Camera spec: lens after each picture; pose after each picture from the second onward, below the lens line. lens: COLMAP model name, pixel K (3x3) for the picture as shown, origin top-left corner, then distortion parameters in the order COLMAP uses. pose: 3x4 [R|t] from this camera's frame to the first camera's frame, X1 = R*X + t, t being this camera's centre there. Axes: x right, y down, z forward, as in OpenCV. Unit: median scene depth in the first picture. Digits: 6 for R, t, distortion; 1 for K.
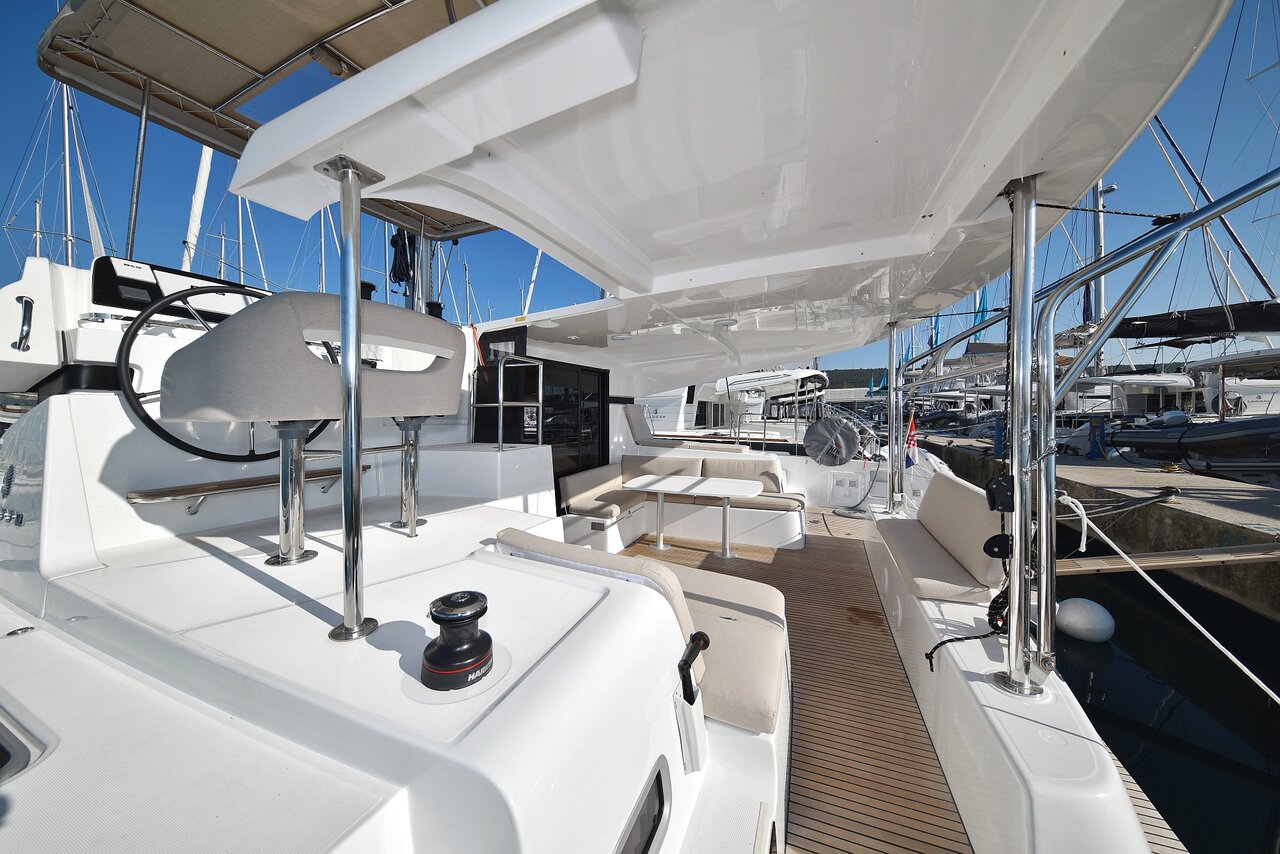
lens RADIAL K [[423.1, 0, 640.2], [0, 423.1, 421.7], [0, 0, 1]] dist [-0.014845, -0.000084]
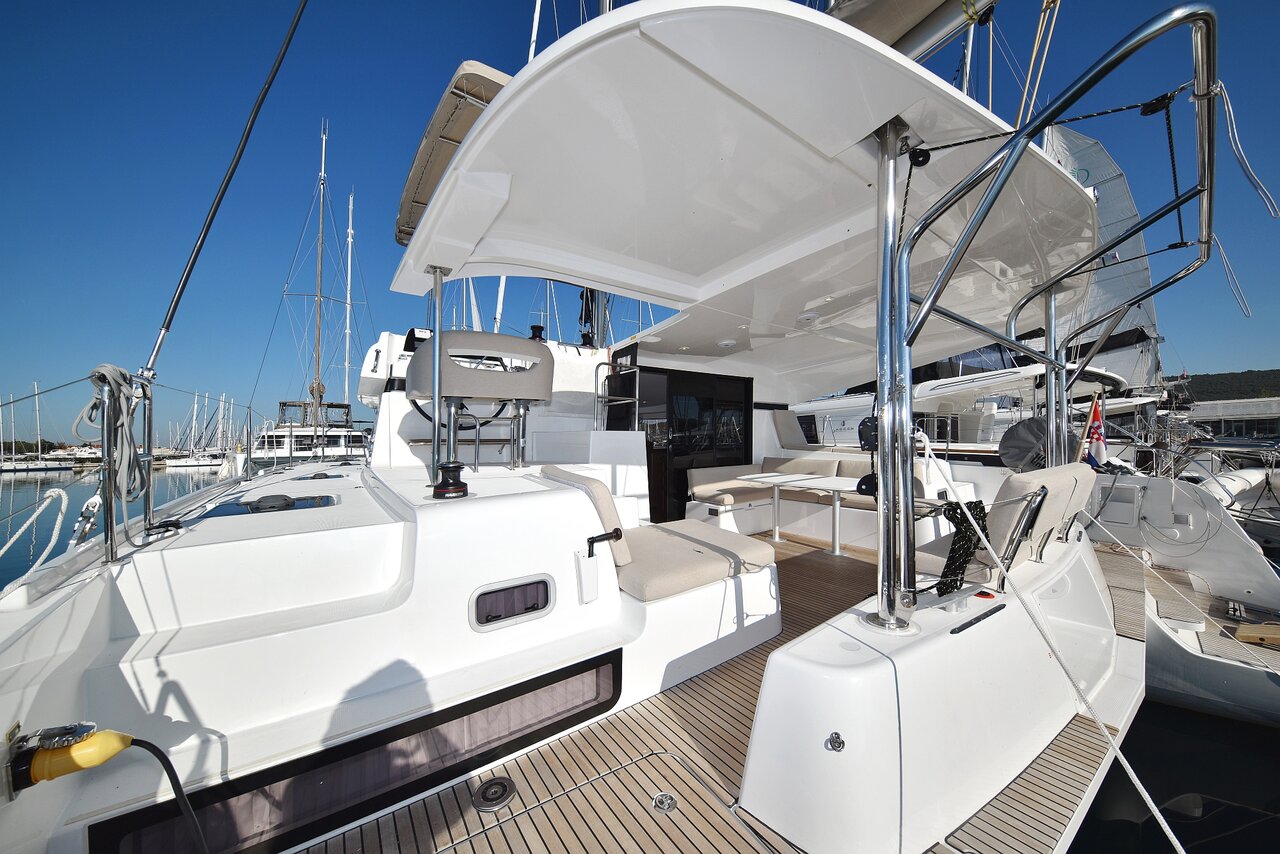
lens RADIAL K [[415.7, 0, 640.0], [0, 415.7, 427.0], [0, 0, 1]] dist [-0.000520, -0.000030]
pose [[0.853011, -0.013642, -0.521715, 0.327898], [-0.011375, 0.998935, -0.044719, 0.074490], [0.521769, 0.044081, 0.851947, -0.065211]]
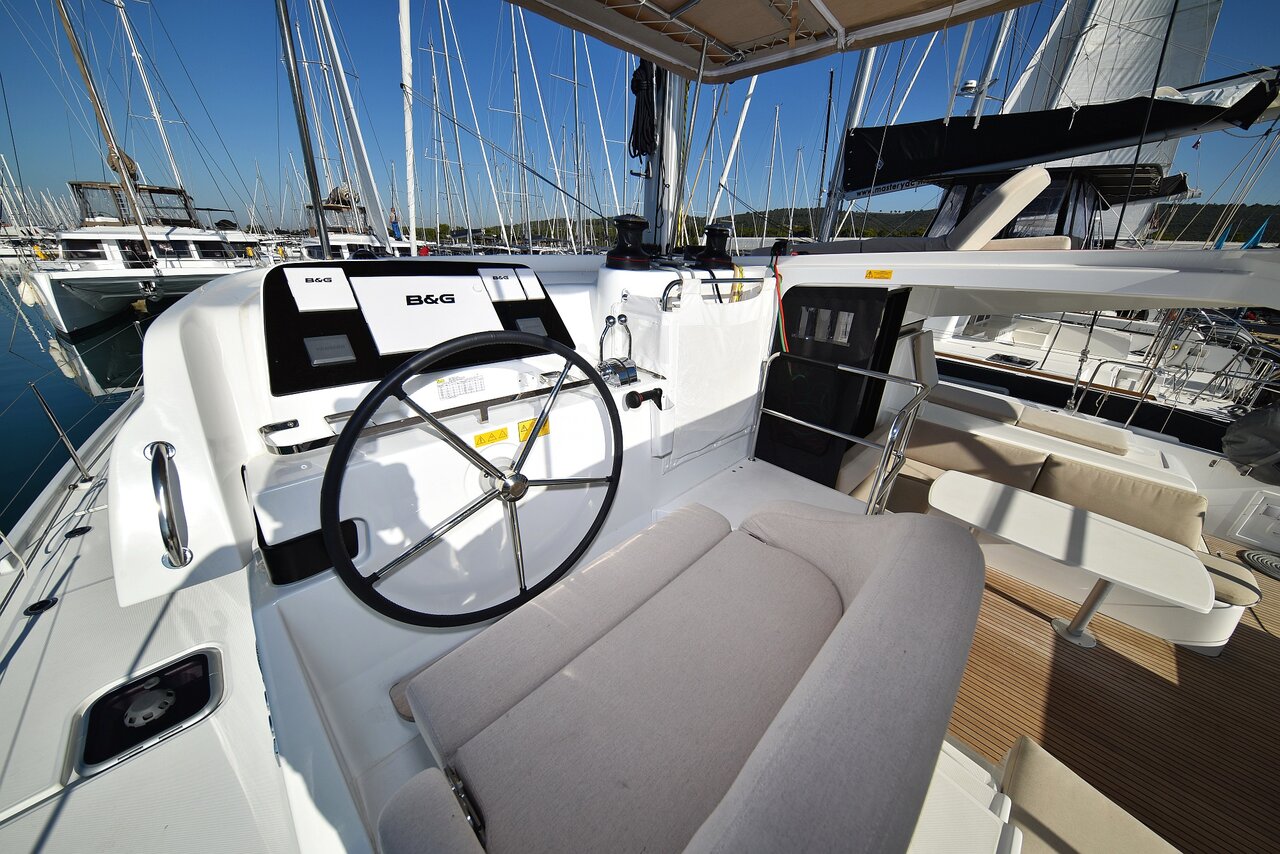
lens RADIAL K [[403.0, 0, 640.0], [0, 403.0, 427.0], [0, 0, 1]] dist [-0.000746, -0.000048]
pose [[0.923456, 0.197127, -0.329197, -0.288681], [-0.055966, 0.917965, 0.392693, -0.198064], [0.379602, -0.344211, 0.858733, 0.293928]]
